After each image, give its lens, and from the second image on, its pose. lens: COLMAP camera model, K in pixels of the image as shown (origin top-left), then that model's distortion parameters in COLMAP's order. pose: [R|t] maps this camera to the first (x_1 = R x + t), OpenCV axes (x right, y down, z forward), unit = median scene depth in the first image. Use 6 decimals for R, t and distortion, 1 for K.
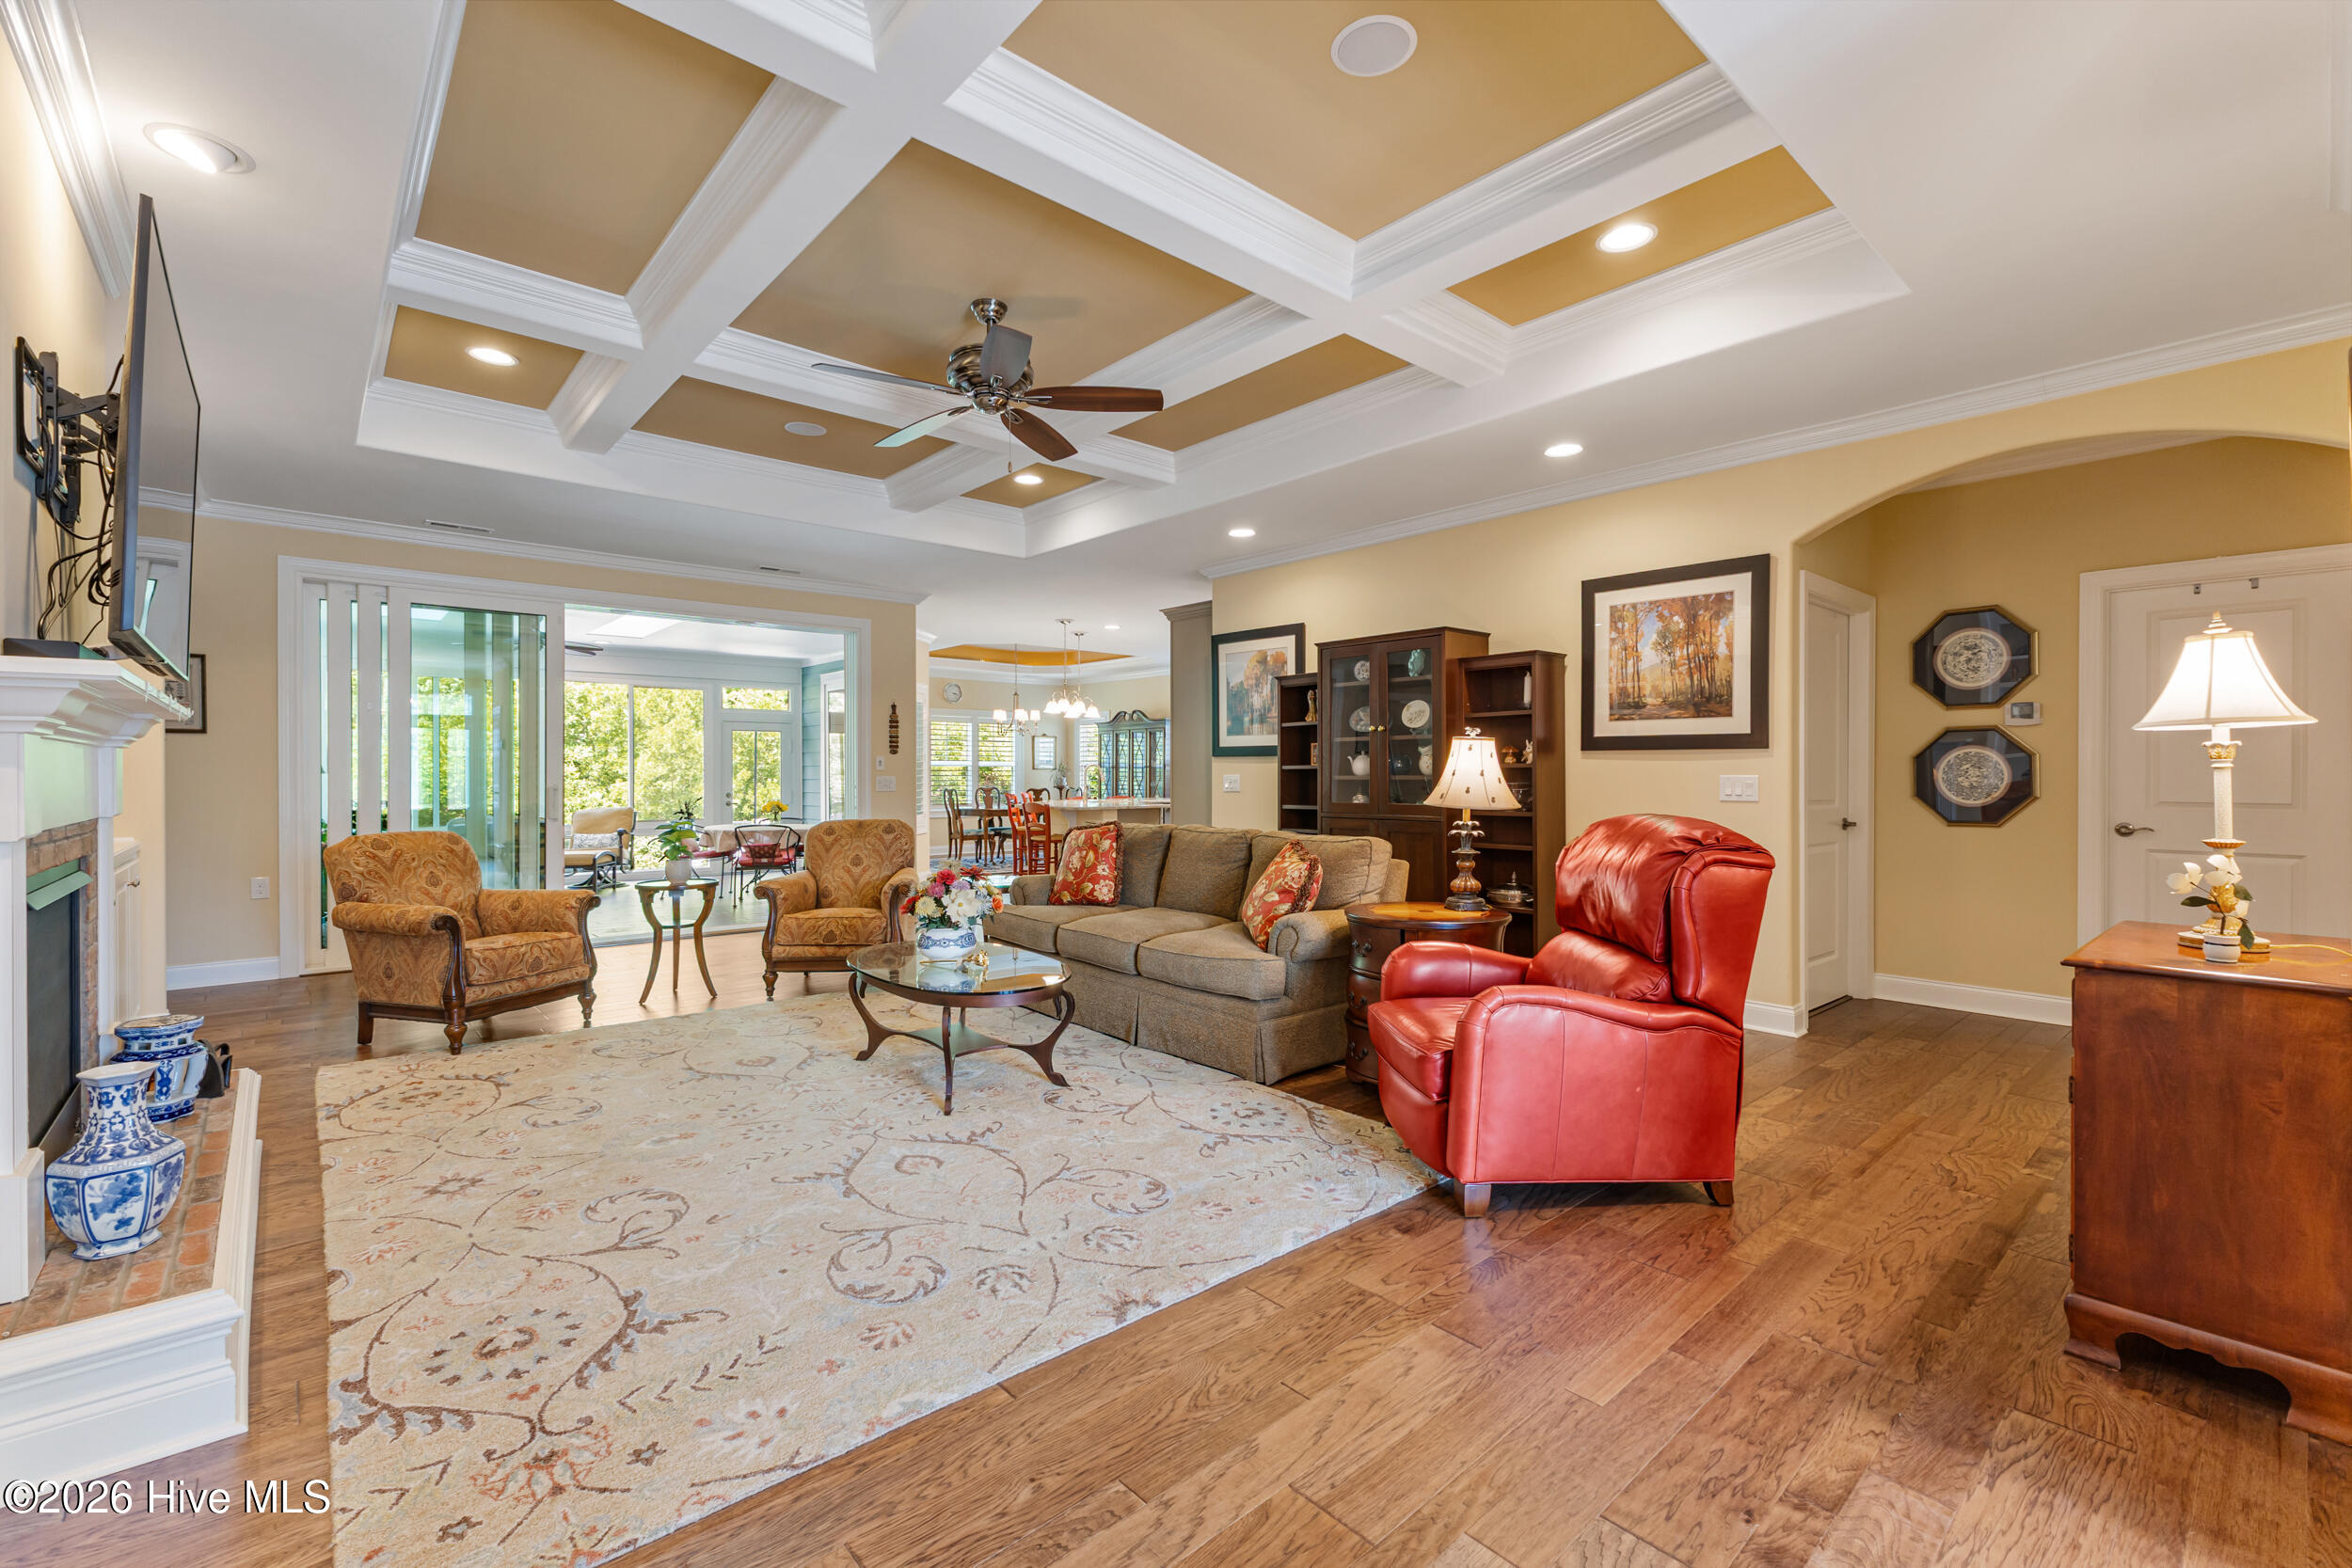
lens RADIAL K [[1006.4, 0, 1176.8], [0, 1006.4, 779.7], [0, 0, 1]] dist [0.008738, 0.000421]
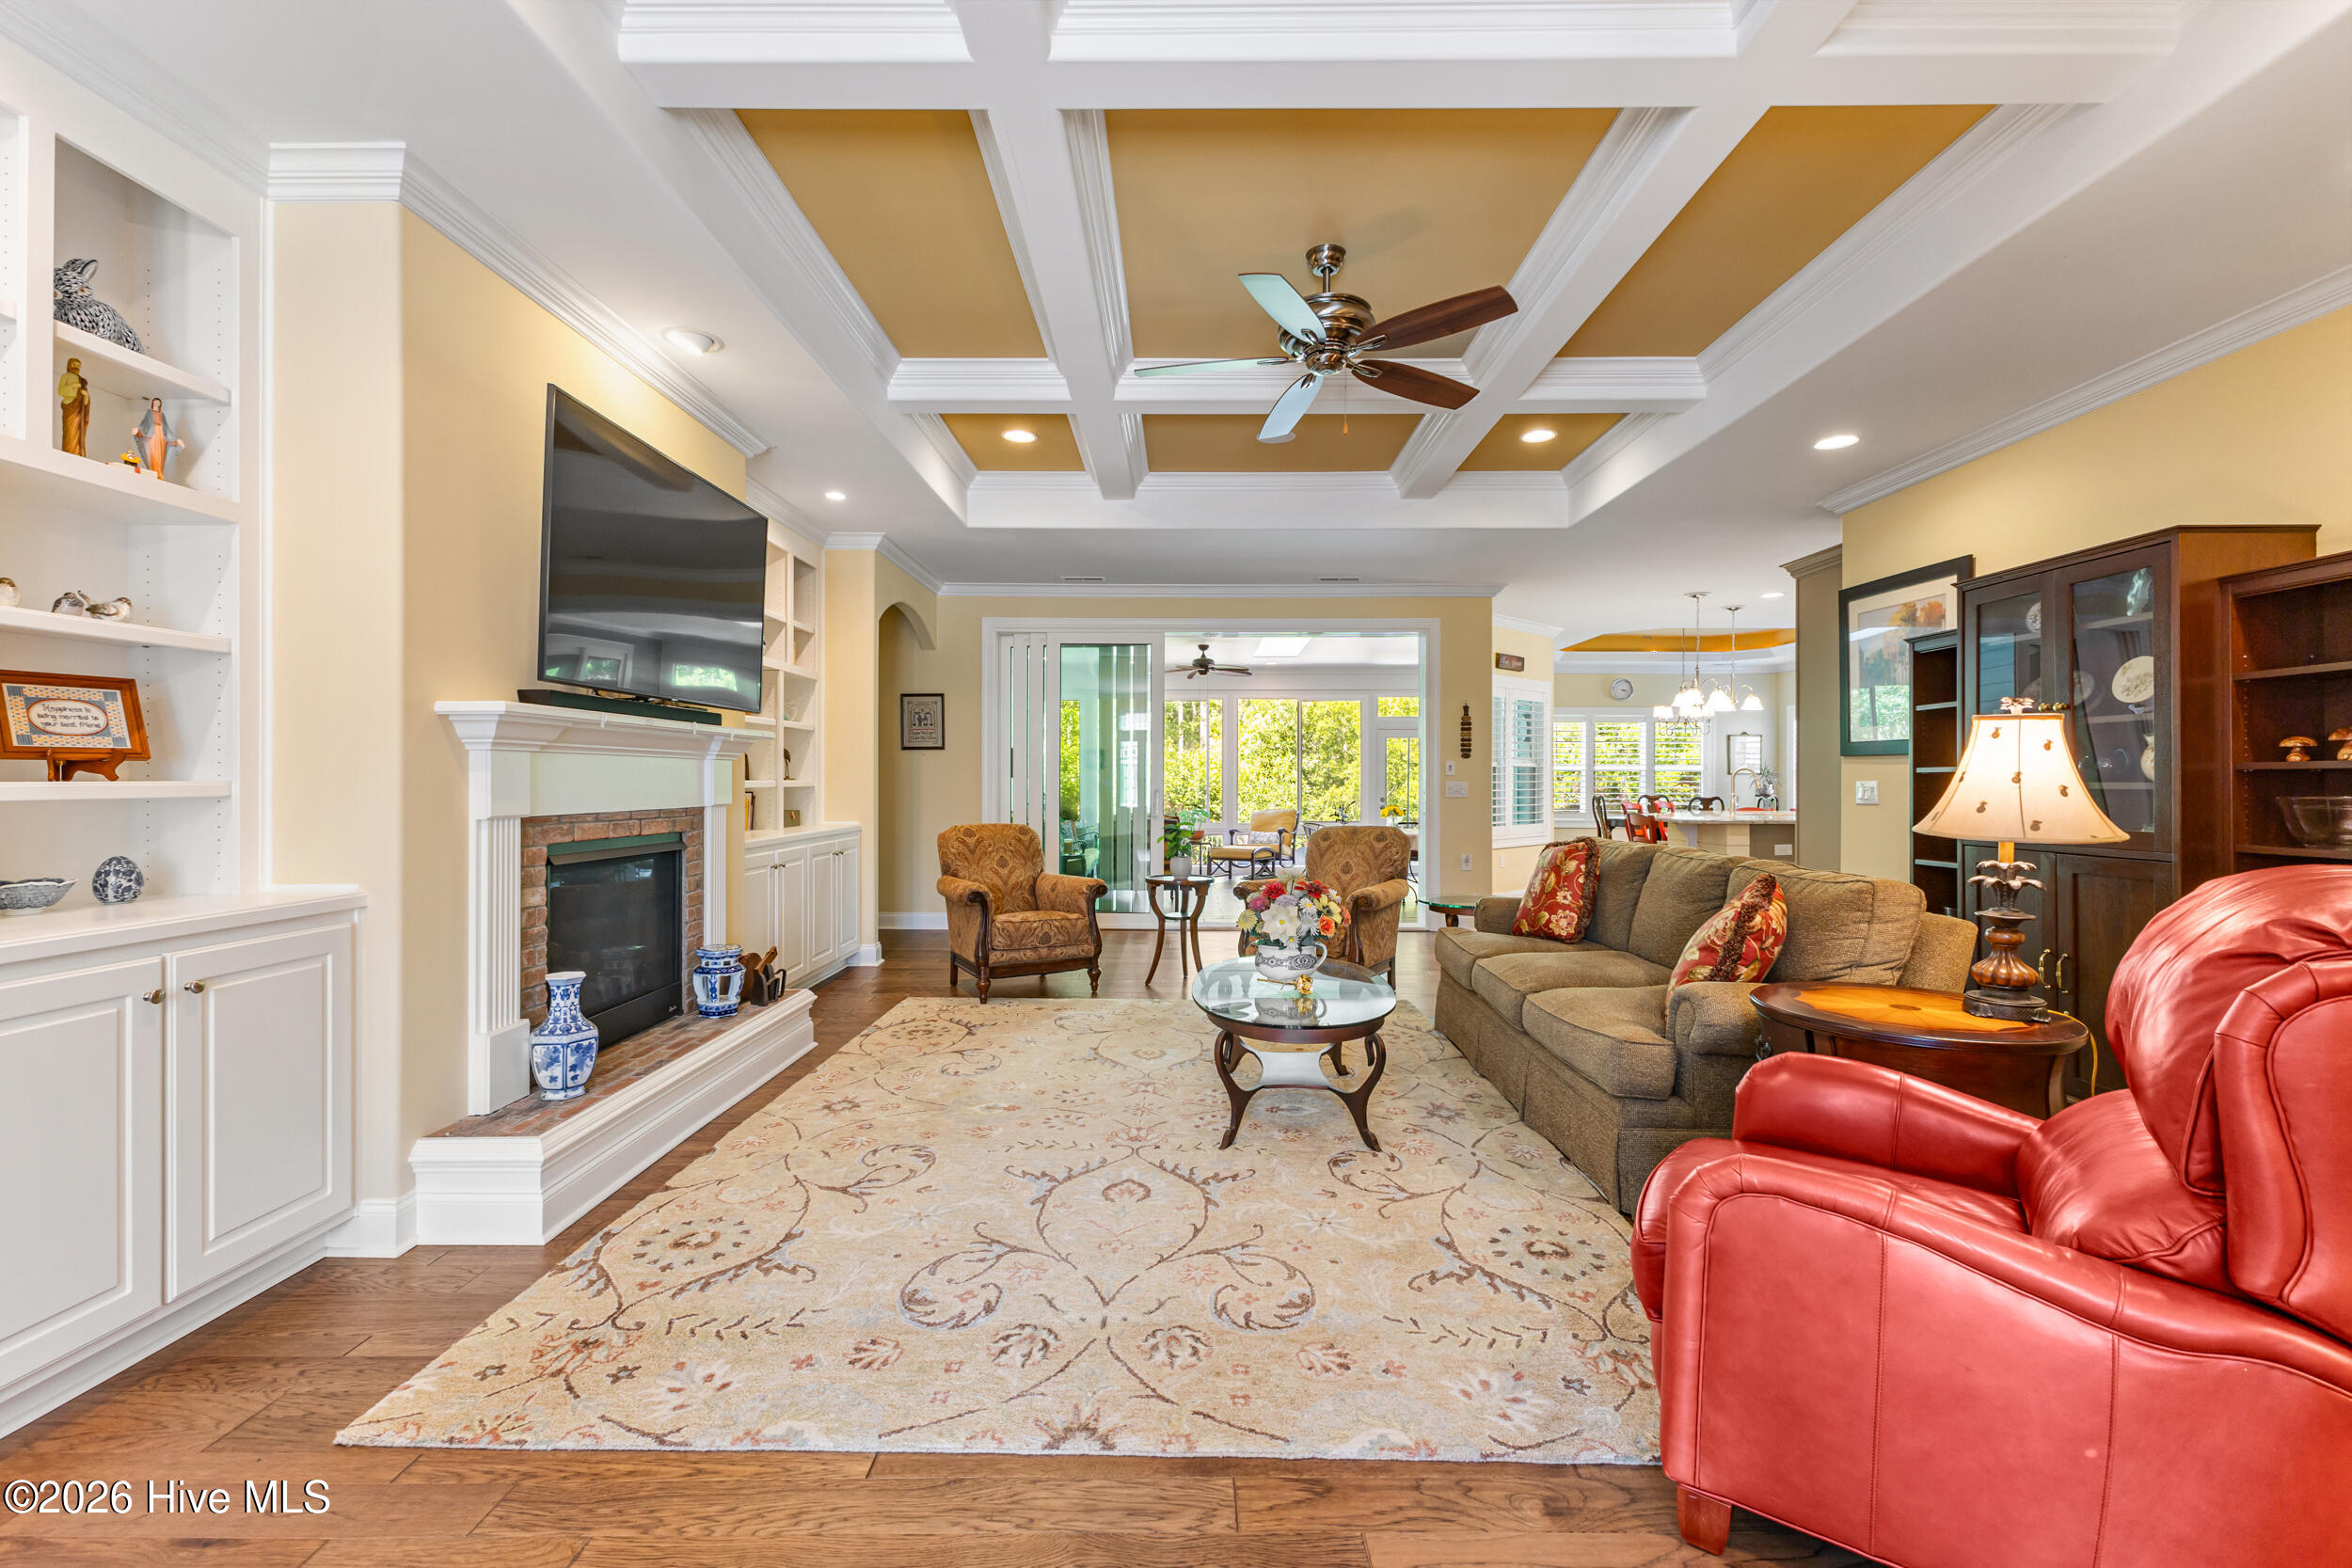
lens RADIAL K [[1006.4, 0, 1176.8], [0, 1006.4, 779.1], [0, 0, 1]] dist [0.008738, 0.000421]
pose [[0.746467, 0.001390, -0.665421, 0.342309], [-0.005459, 0.999977, -0.004036, -0.000890], [0.665400, 0.006645, 0.746458, 0.274331]]
